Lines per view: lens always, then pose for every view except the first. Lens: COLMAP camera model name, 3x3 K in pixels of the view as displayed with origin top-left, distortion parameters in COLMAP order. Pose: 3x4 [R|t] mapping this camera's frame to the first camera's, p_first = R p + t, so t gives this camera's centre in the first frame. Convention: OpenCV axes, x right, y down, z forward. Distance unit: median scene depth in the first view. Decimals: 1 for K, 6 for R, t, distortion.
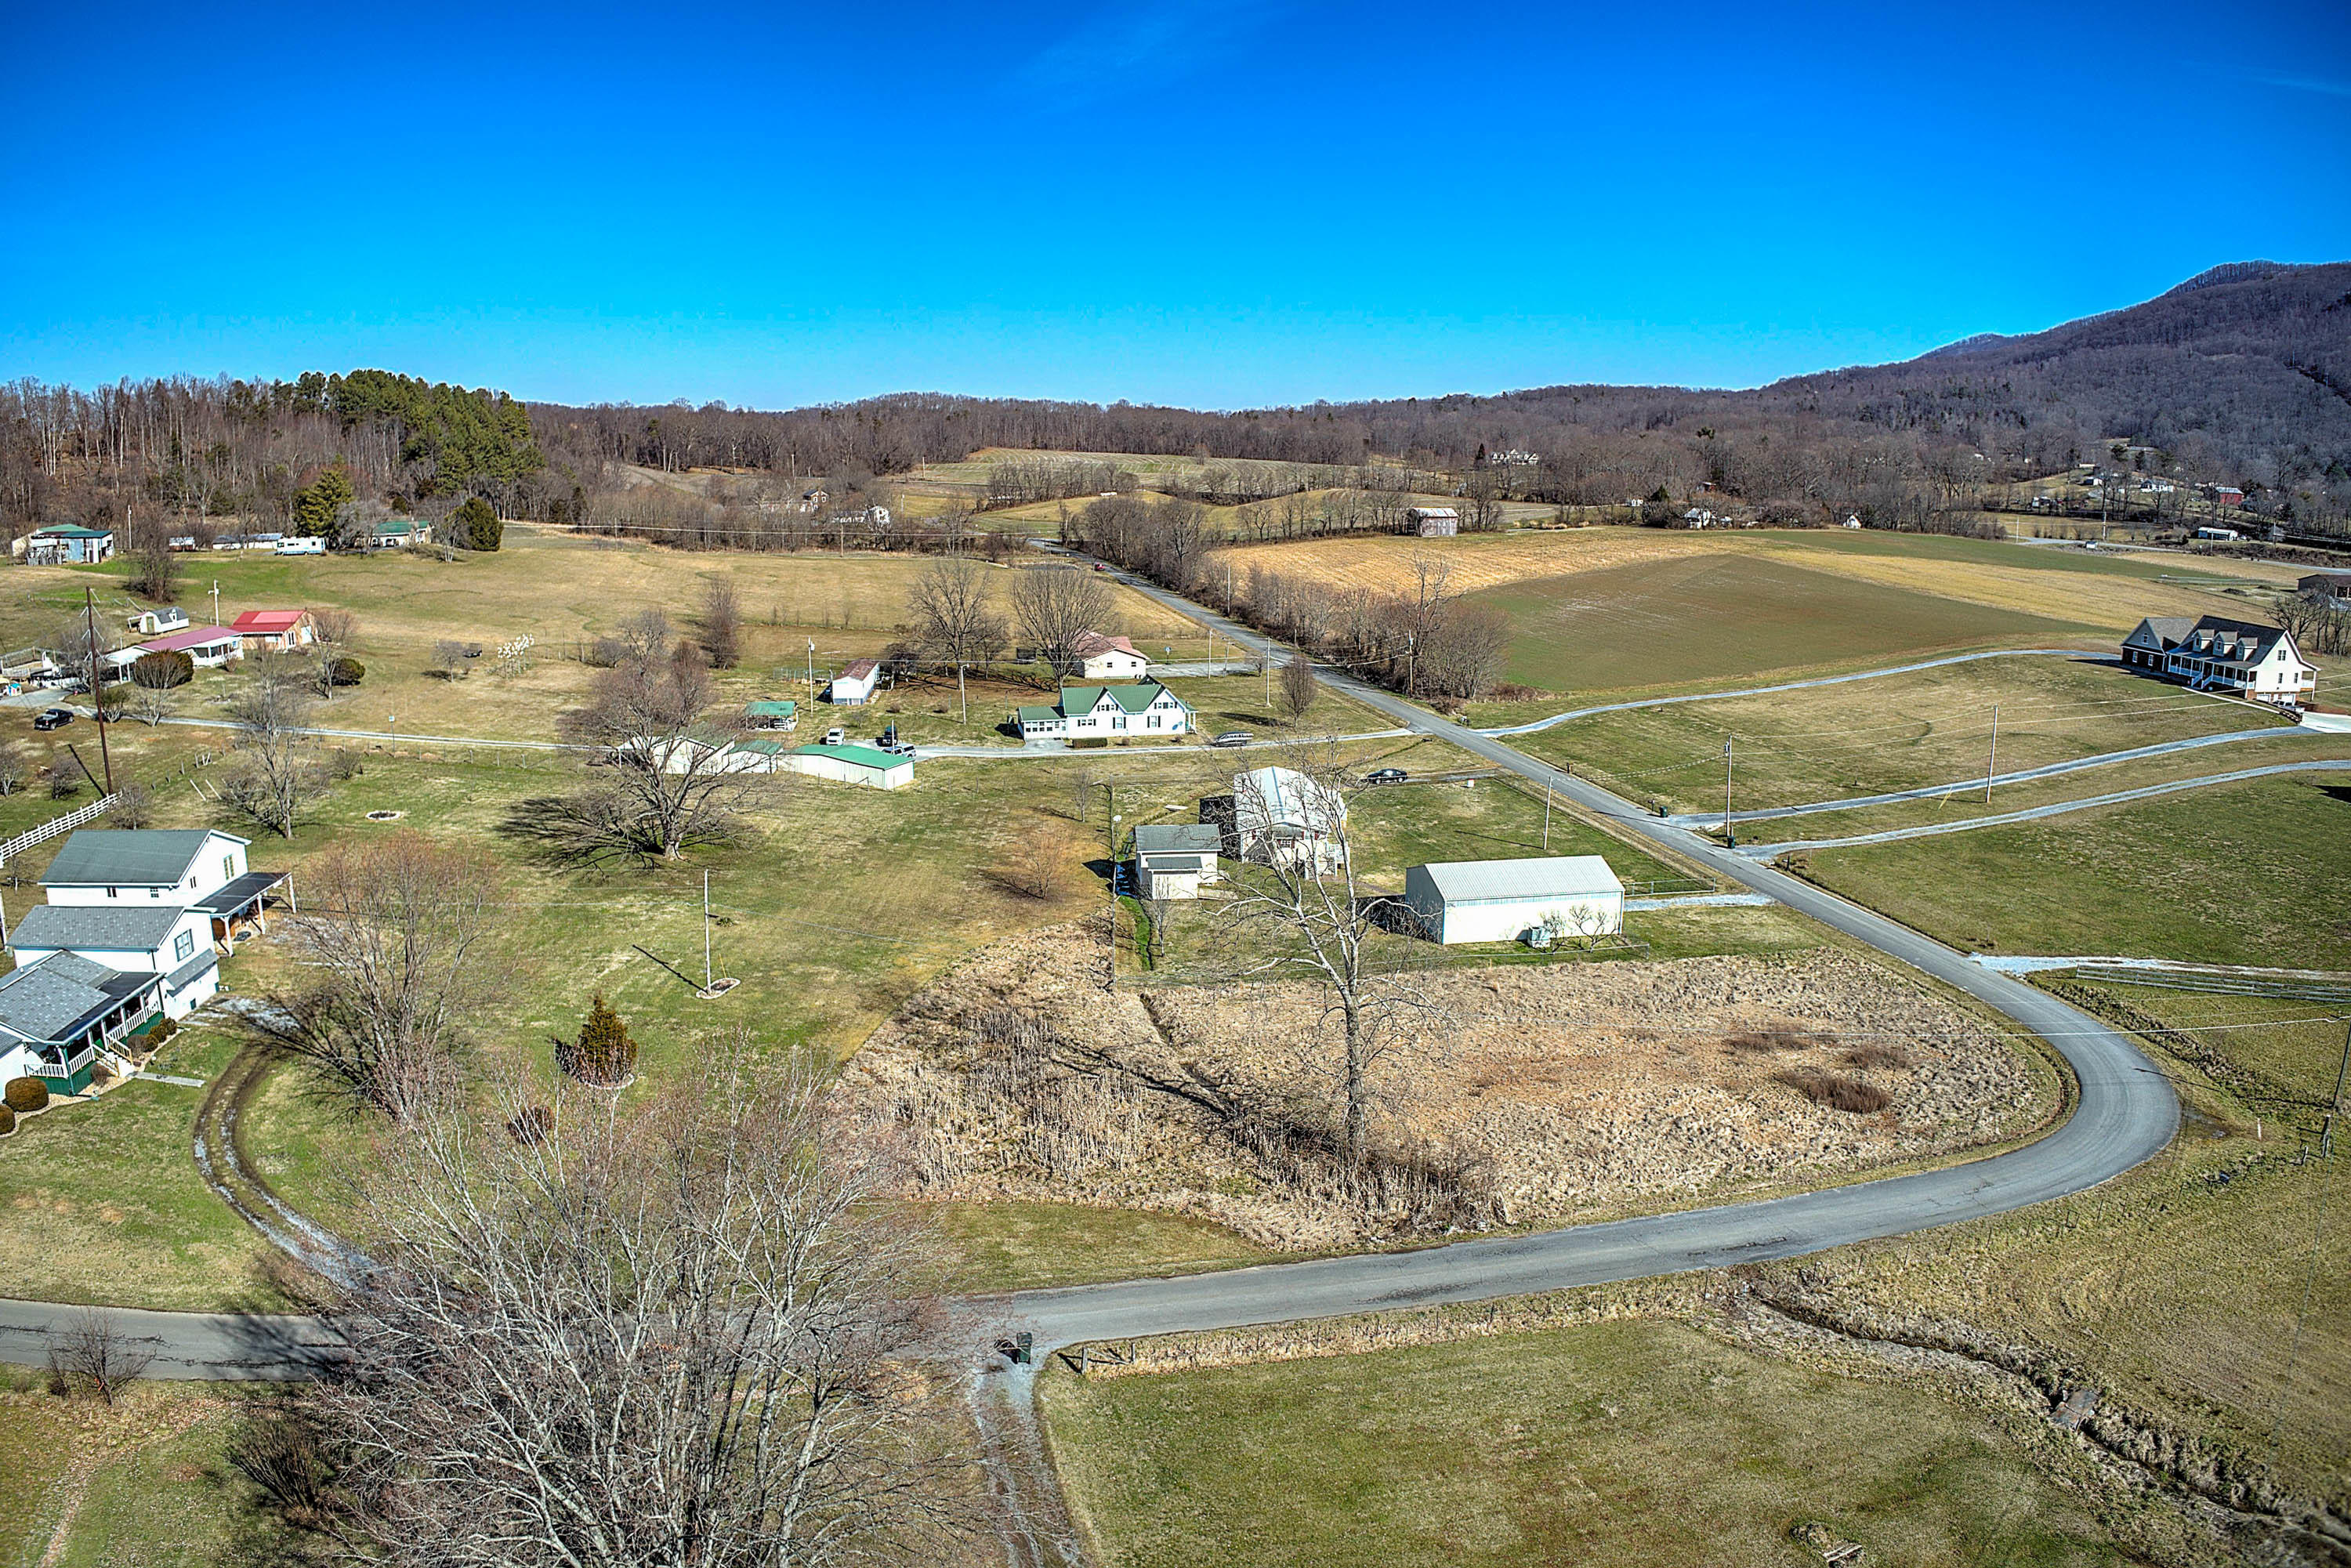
lens RADIAL K [[1542.0, 0, 1178.6], [0, 1542.0, 755.5], [0, 0, 1]] dist [-0.135666, -0.022386]
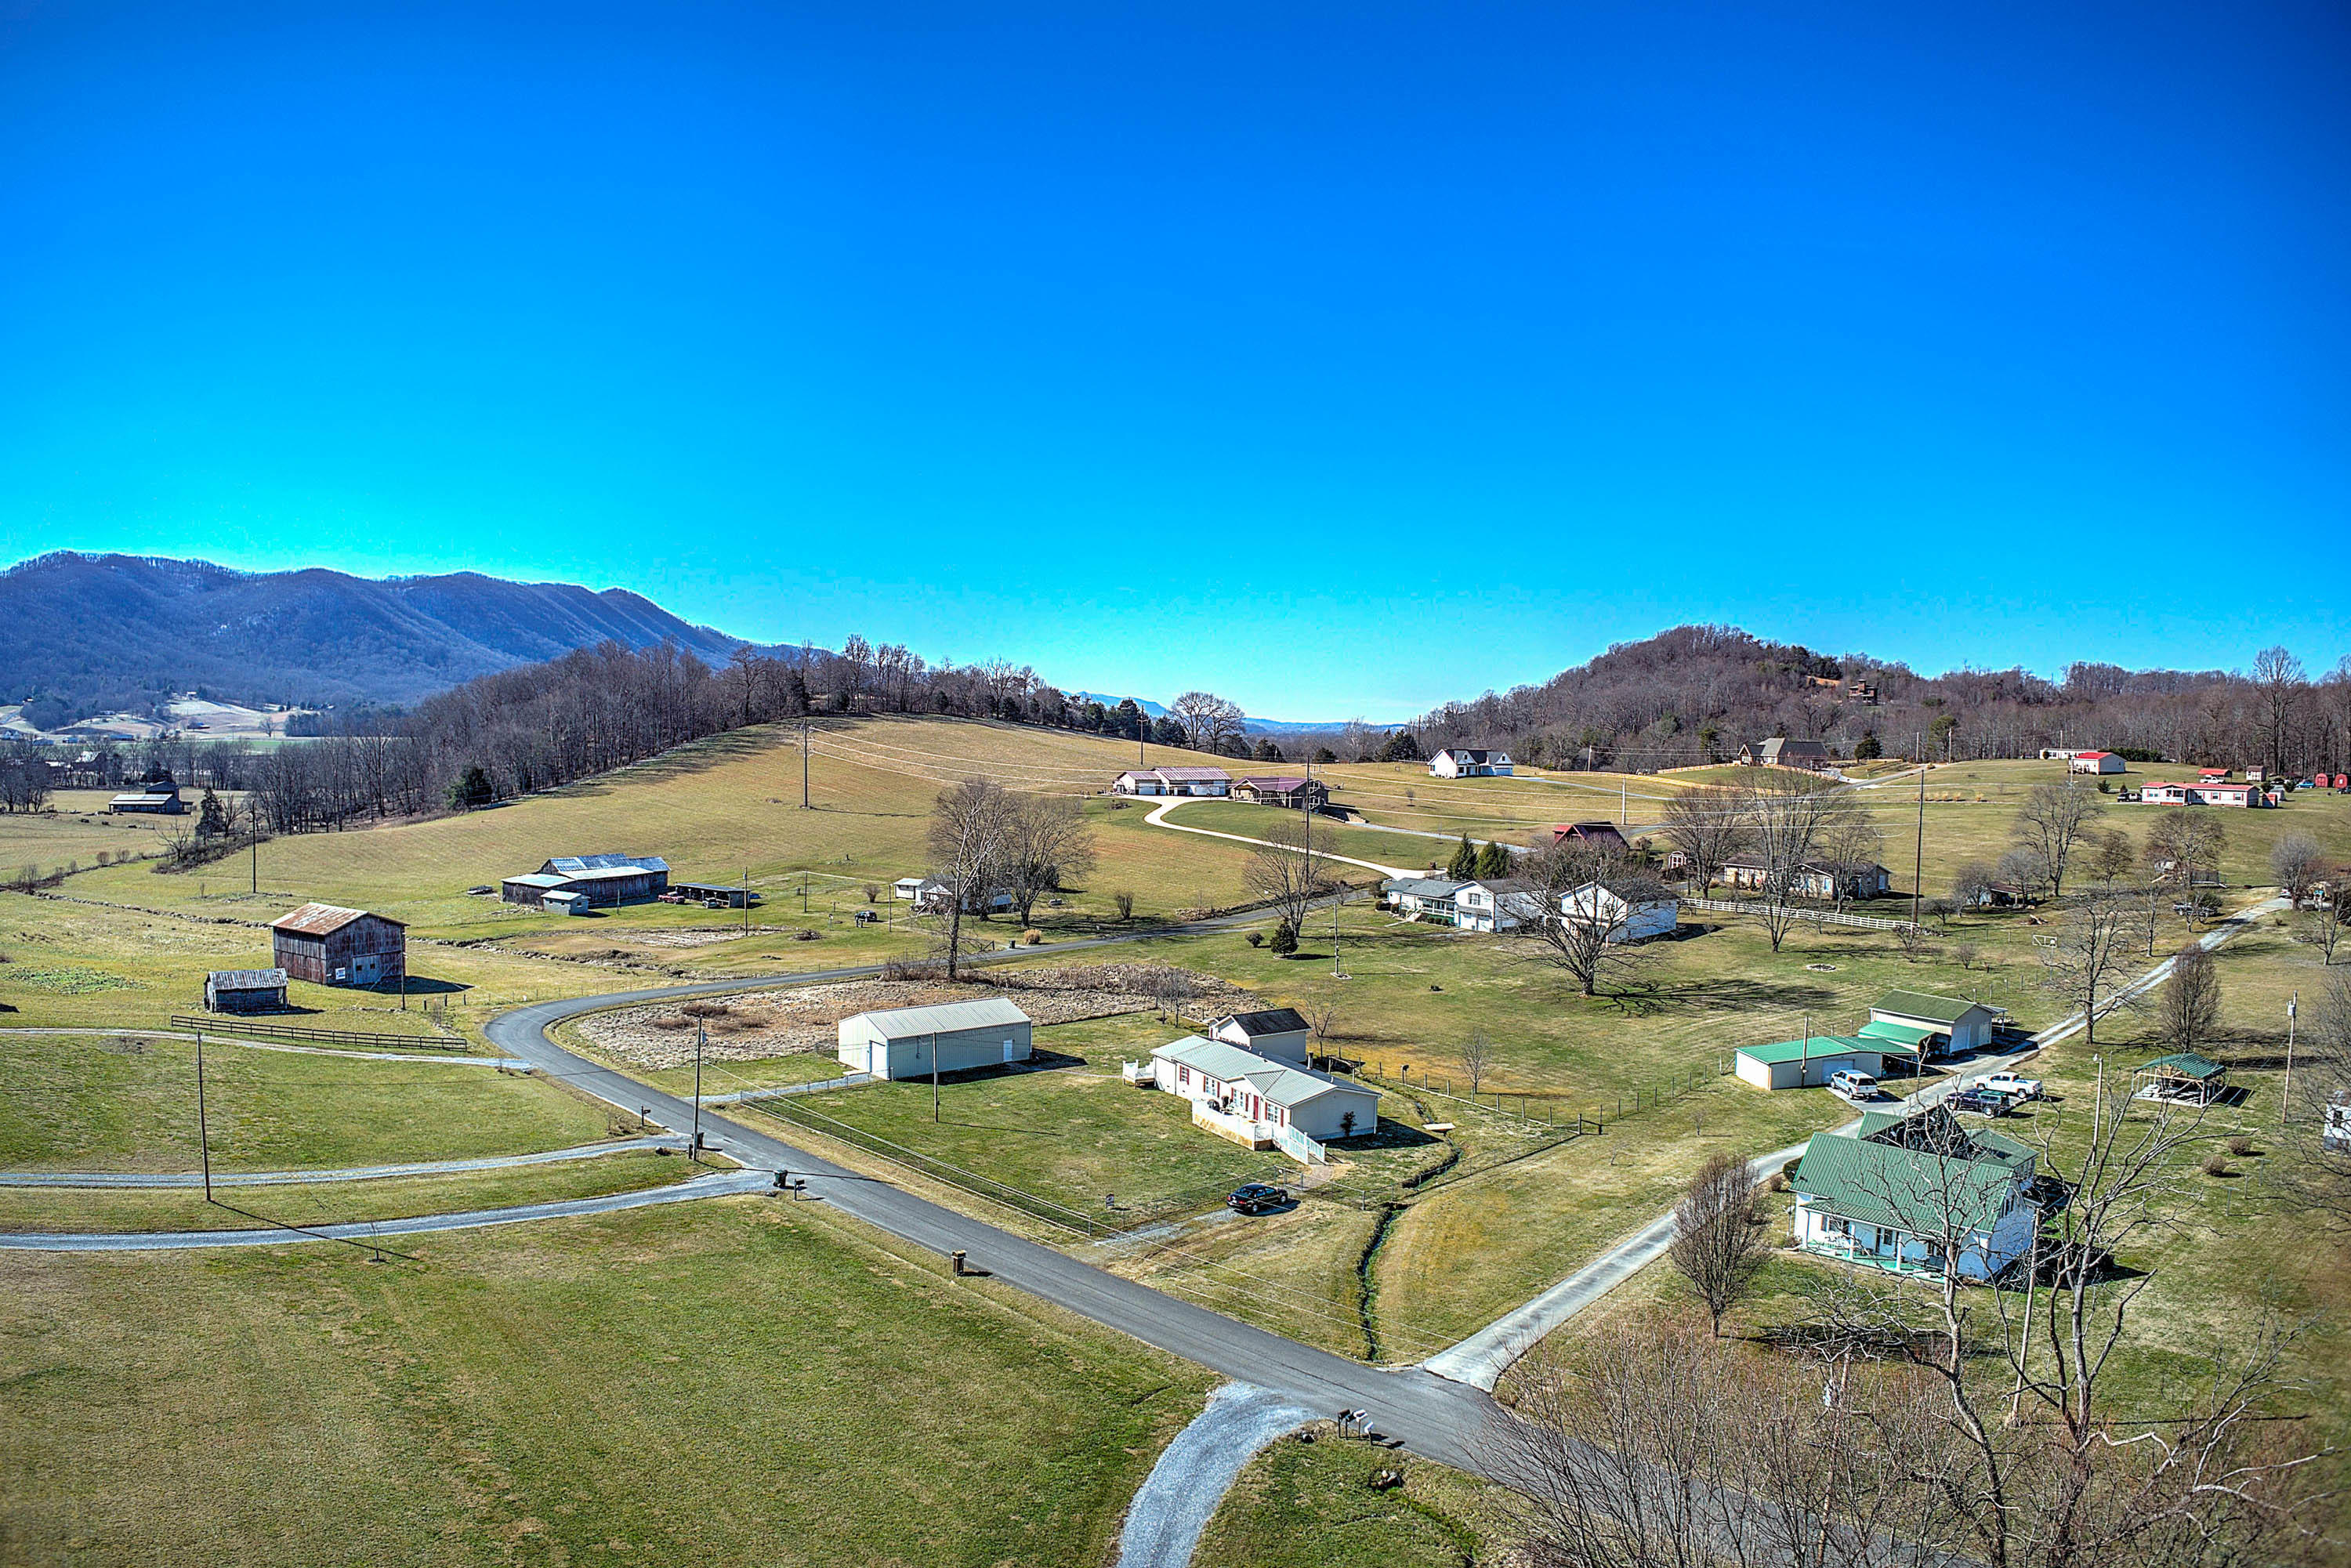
lens RADIAL K [[1542.0, 0, 1169.9], [0, 1542.0, 779.4], [0, 0, 1]] dist [-0.135666, -0.022386]
pose [[-0.875210, 0.002295, -0.483738, 0.197839], [-0.111917, 0.971897, 0.207099, -0.112641], [0.470619, 0.235394, -0.850357, 0.643040]]
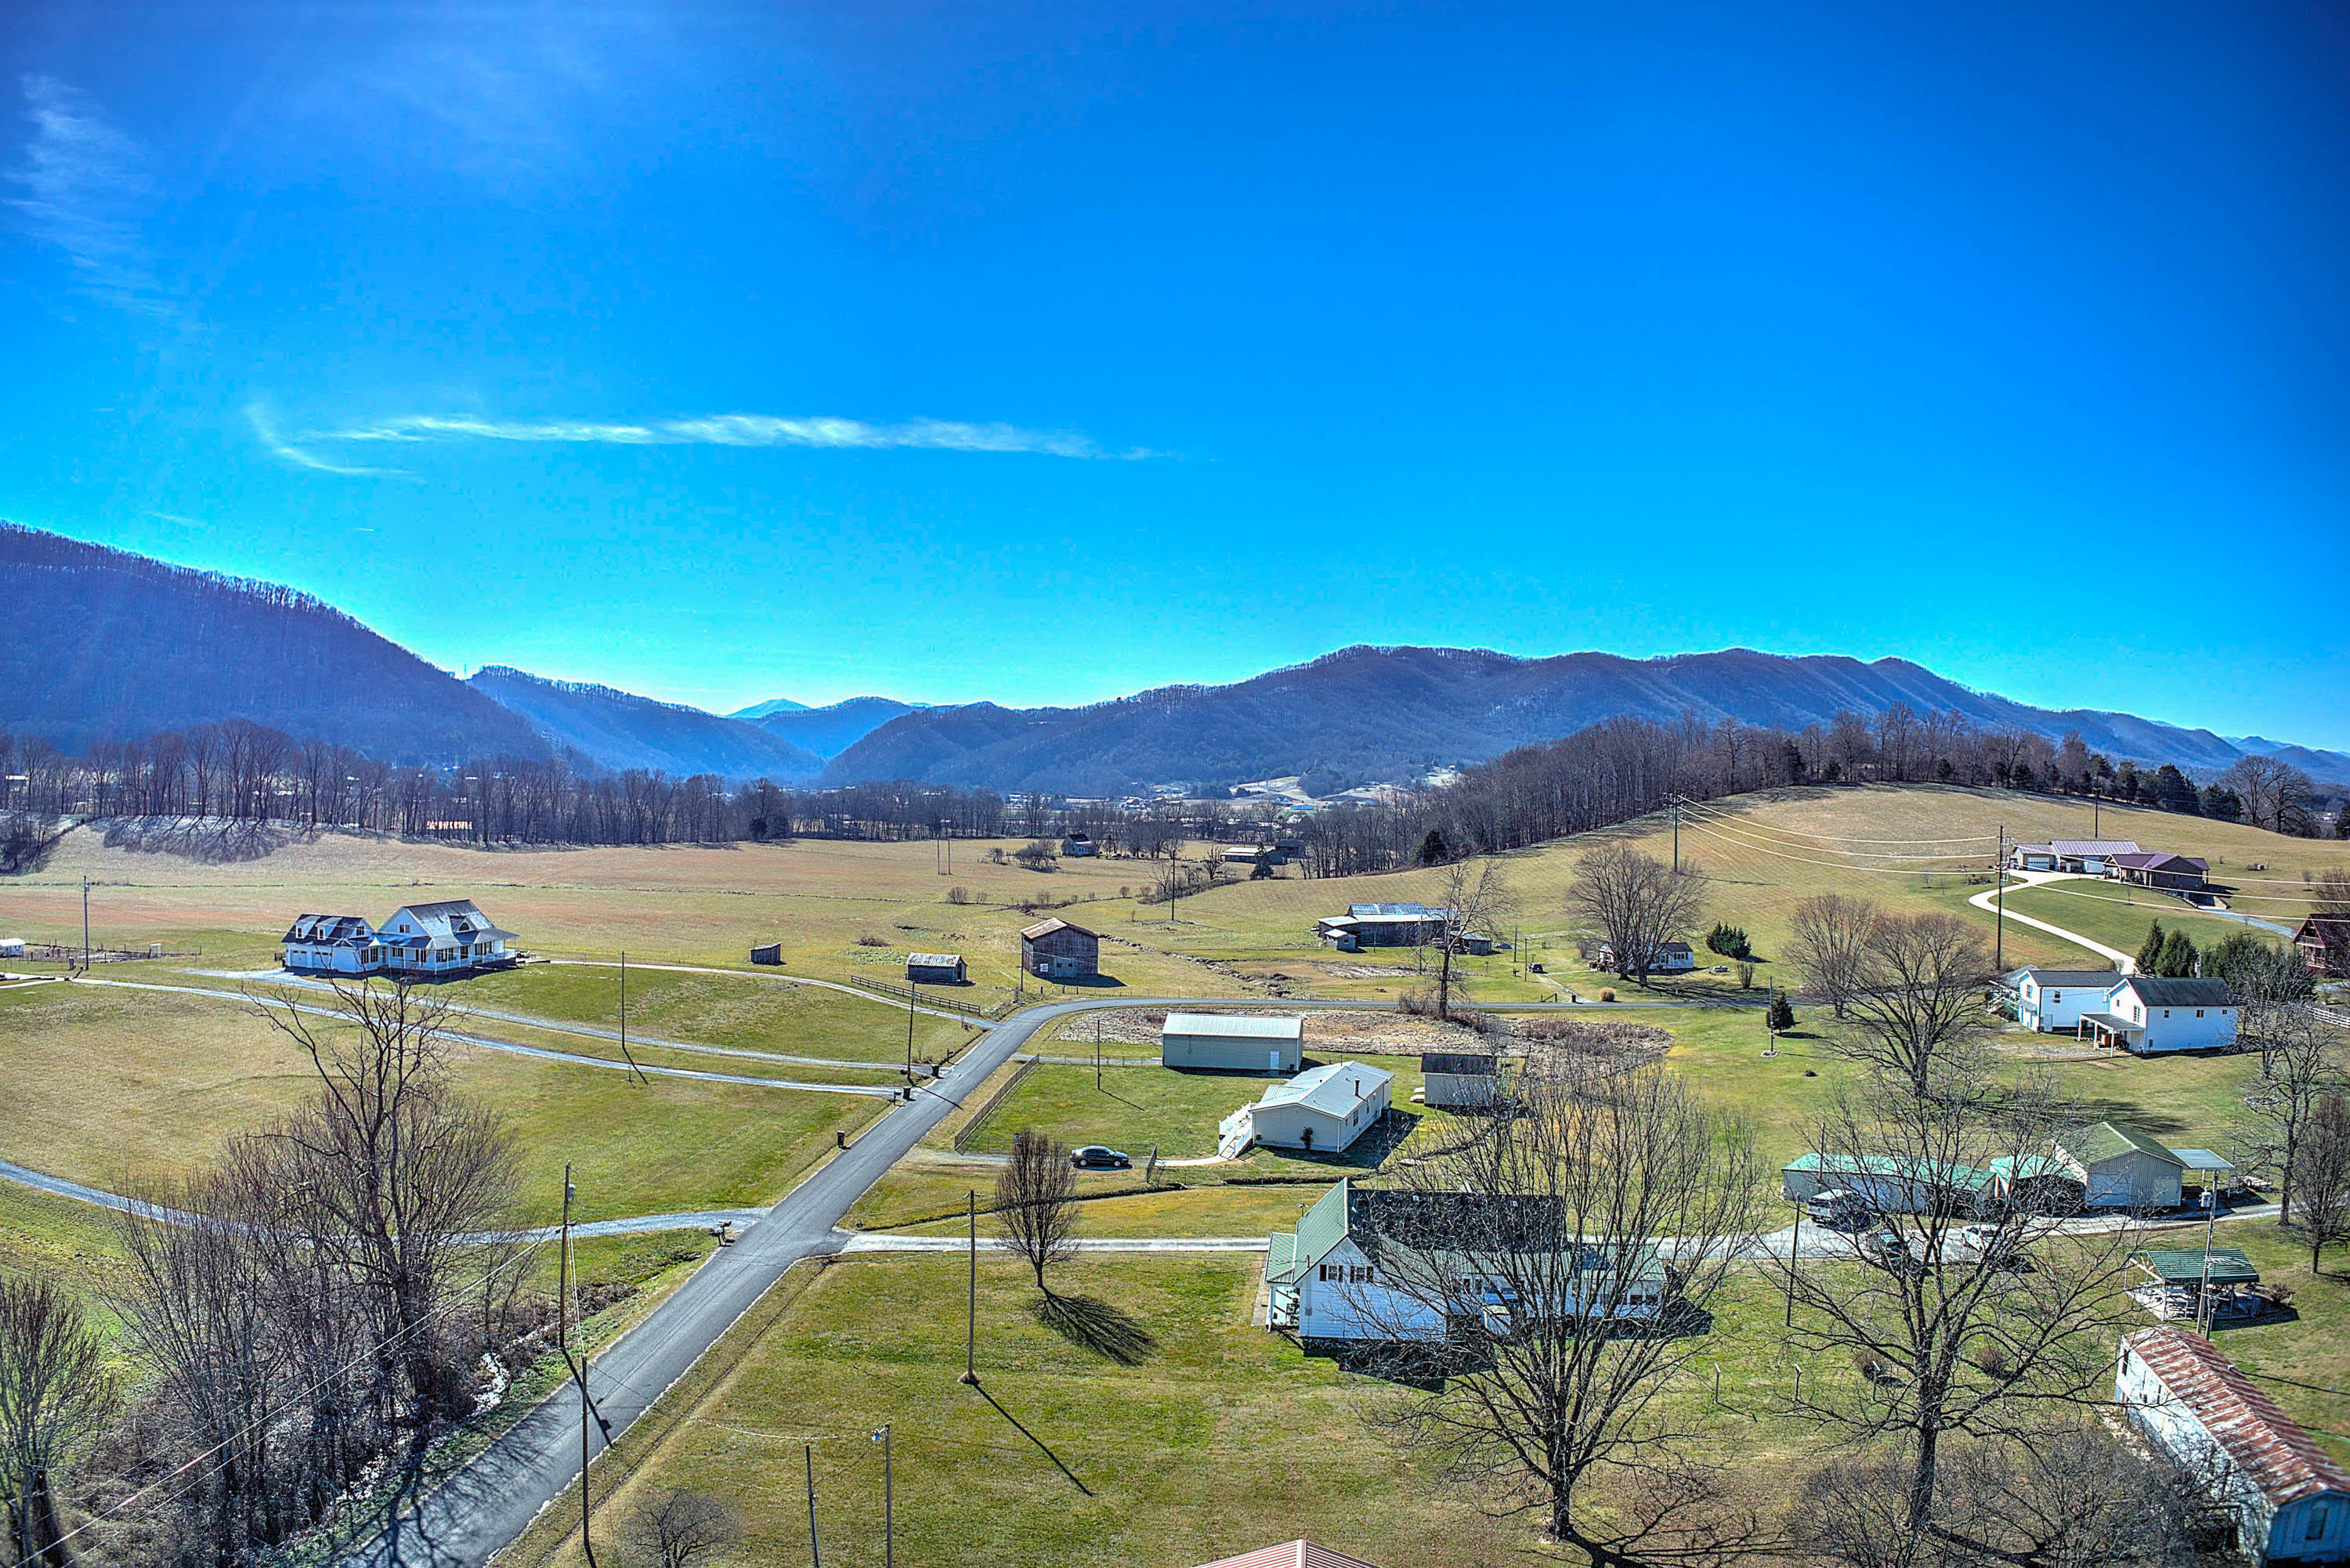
lens RADIAL K [[1541.2, 0, 1167.4], [0, 1541.2, 780.5], [0, 0, 1]] dist [-0.135666, -0.022386]
pose [[-0.948530, -0.012983, 0.316422, -0.052581], [0.049310, 0.980919, 0.188062, -0.131394], [-0.312826, 0.193985, -0.929790, 0.729232]]
